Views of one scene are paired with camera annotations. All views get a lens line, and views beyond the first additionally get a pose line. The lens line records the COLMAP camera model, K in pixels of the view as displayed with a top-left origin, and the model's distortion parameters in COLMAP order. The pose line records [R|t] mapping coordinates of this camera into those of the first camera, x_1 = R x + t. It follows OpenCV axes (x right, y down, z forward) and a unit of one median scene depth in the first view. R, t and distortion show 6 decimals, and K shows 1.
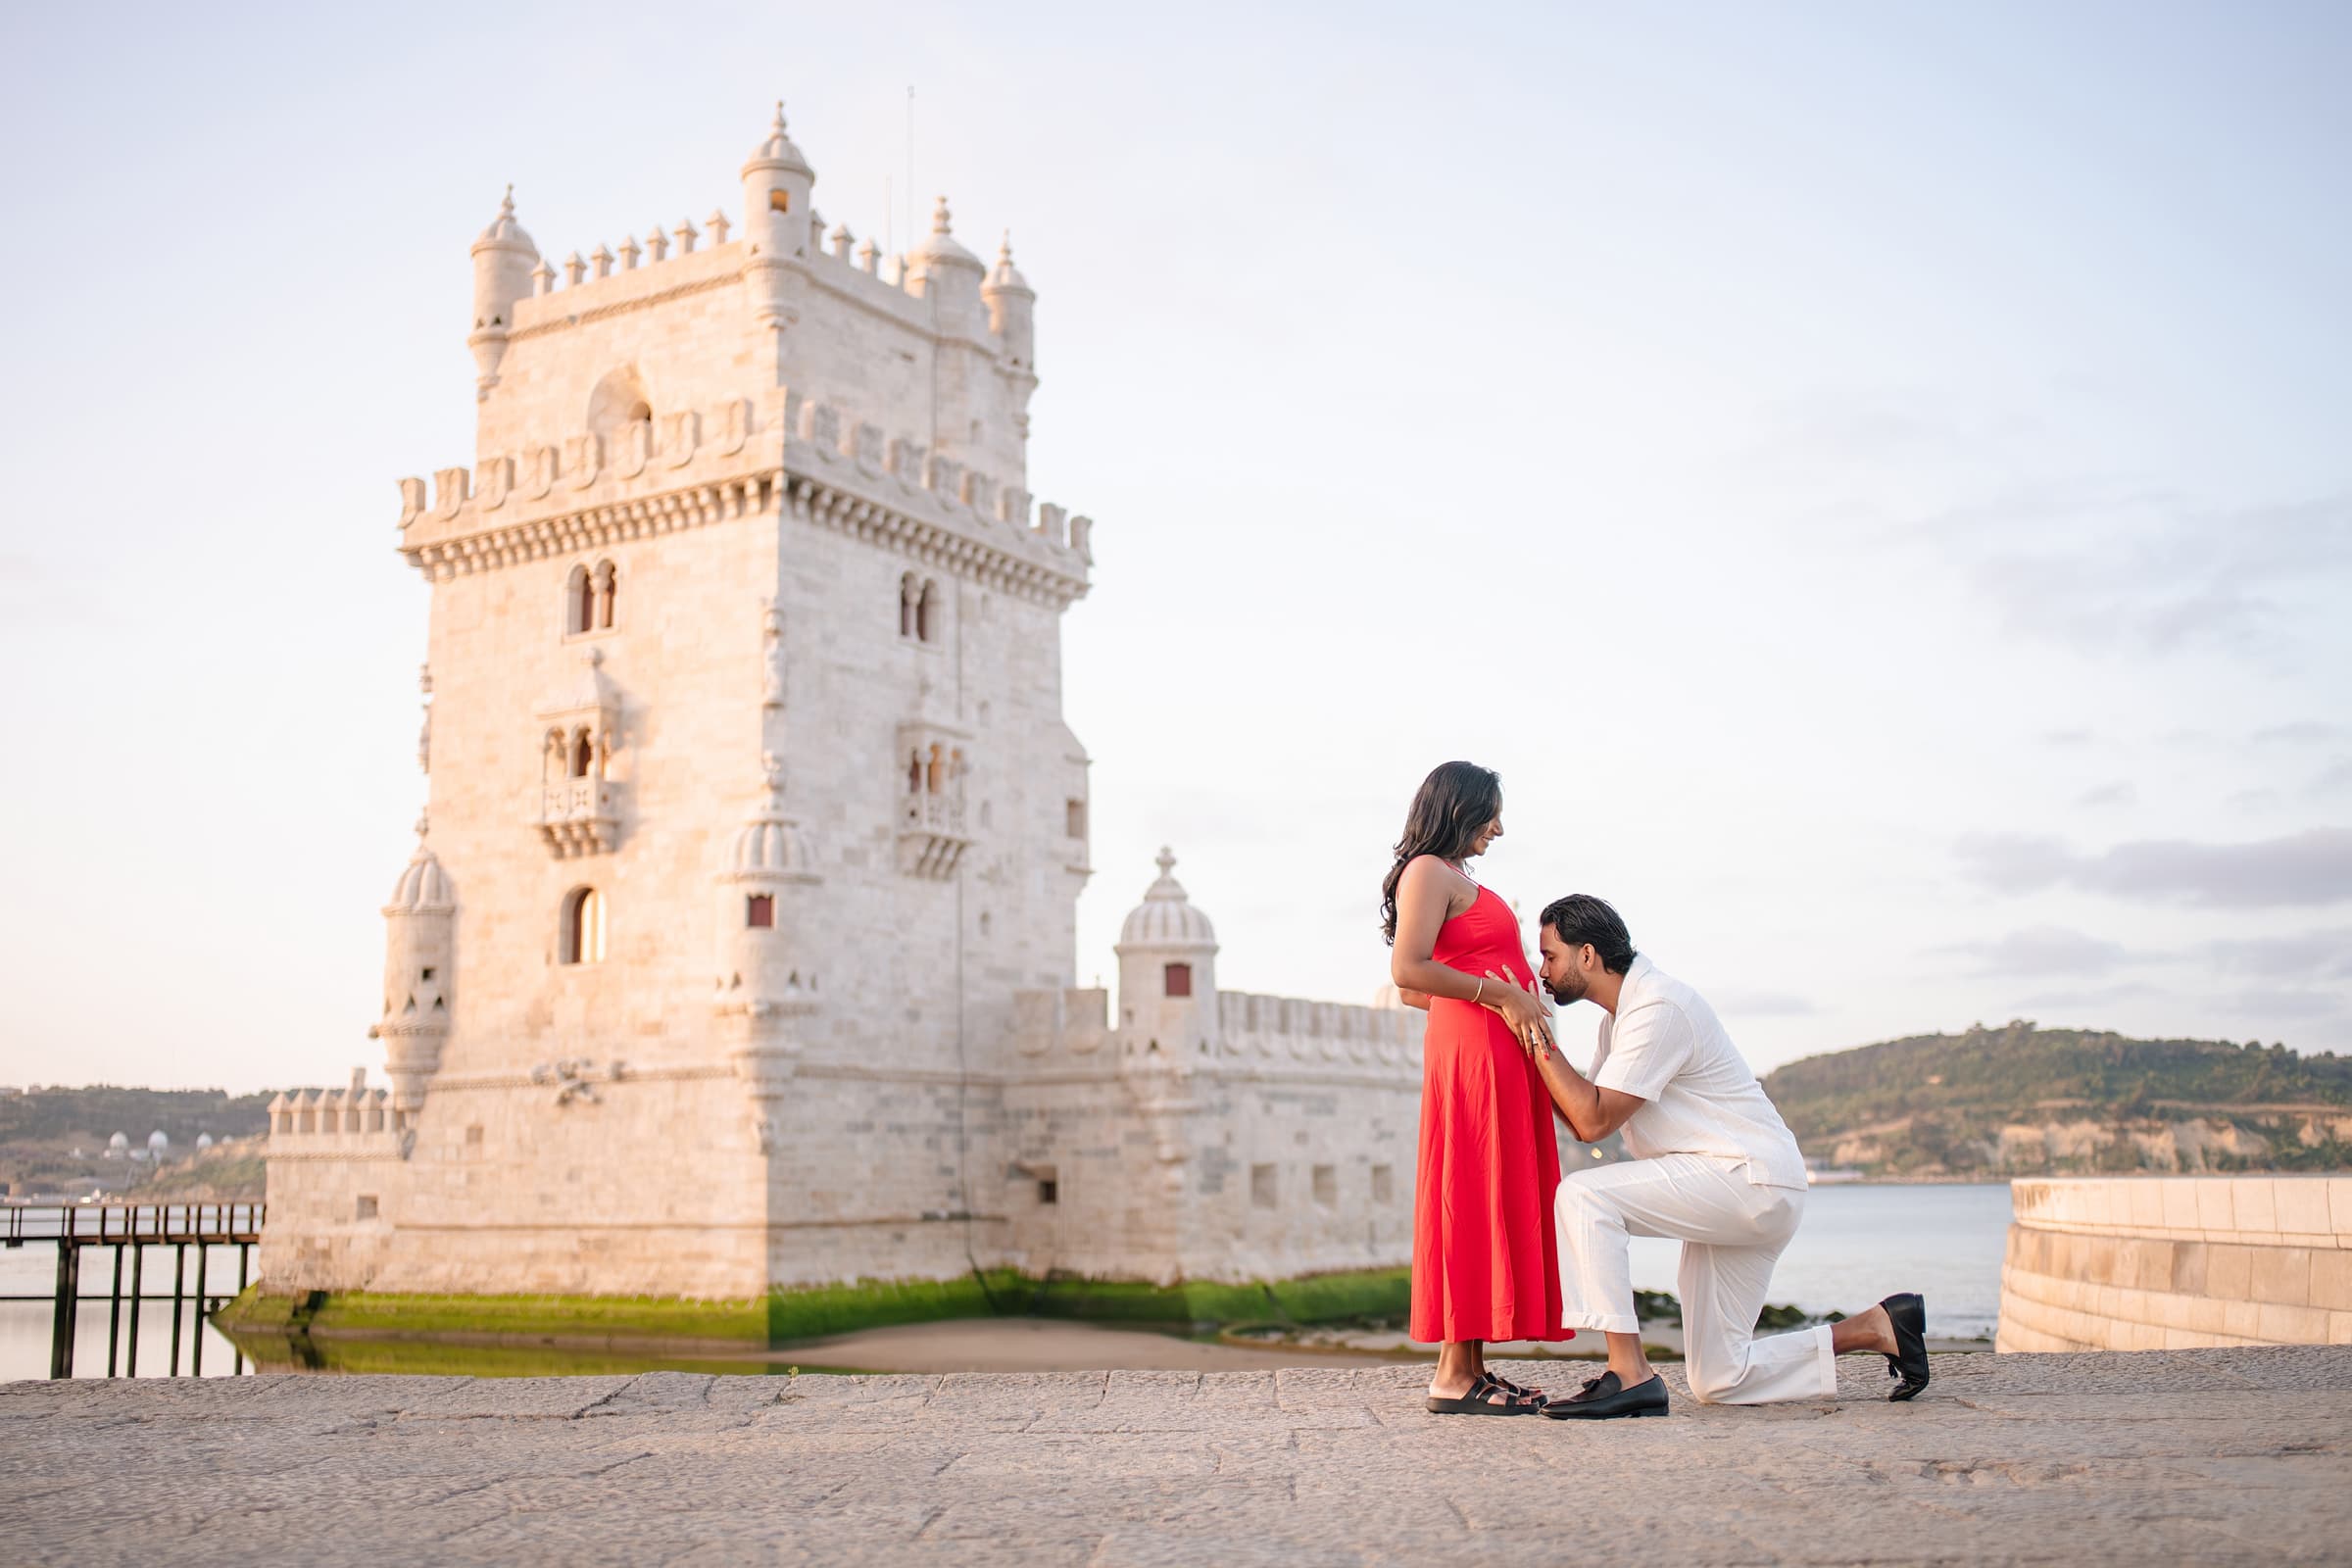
lens RADIAL K [[2427.5, 0, 1201.1], [0, 2427.5, 786.7], [0, 0, 1]] dist [0.009044, 0.000000]
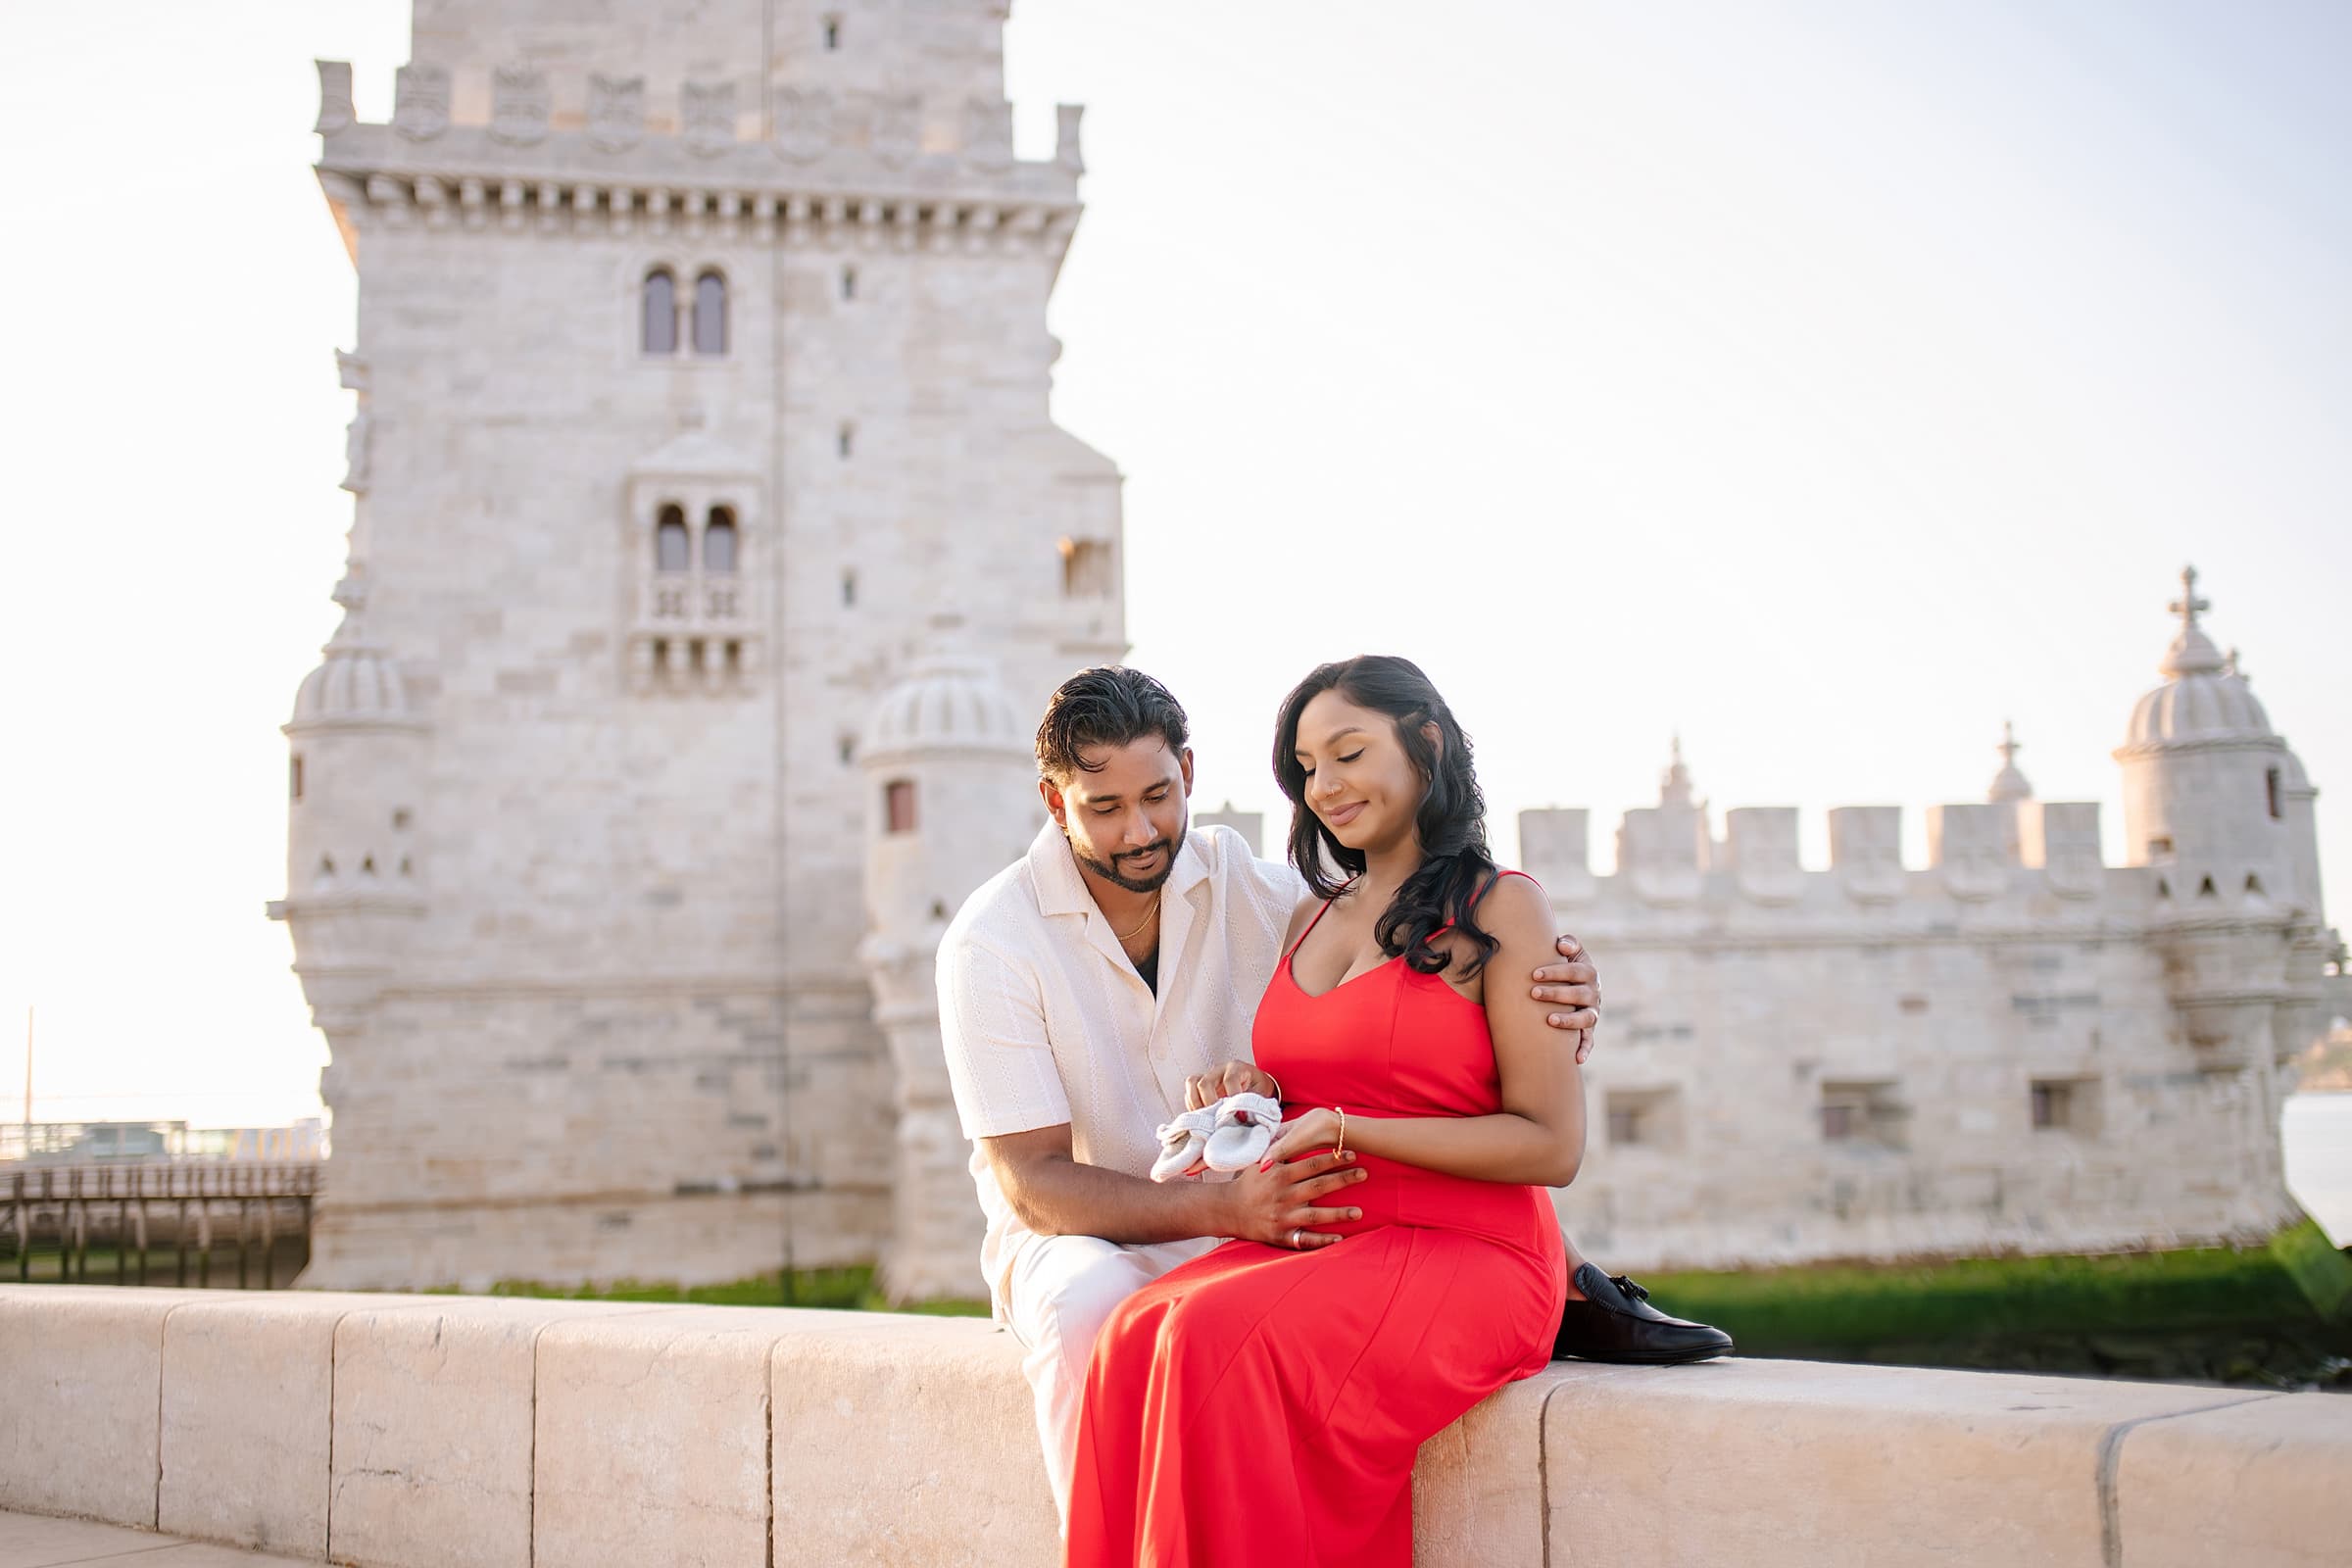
lens RADIAL K [[2427.5, 0, 1219.2], [0, 2427.5, 787.4], [0, 0, 1]] dist [0.009044, 0.000000]
pose [[0.655751, -0.105356, -0.747590, 0.496924], [0.140723, 0.989919, -0.016071, 0.095586], [0.741747, -0.094665, 0.663966, 0.657626]]
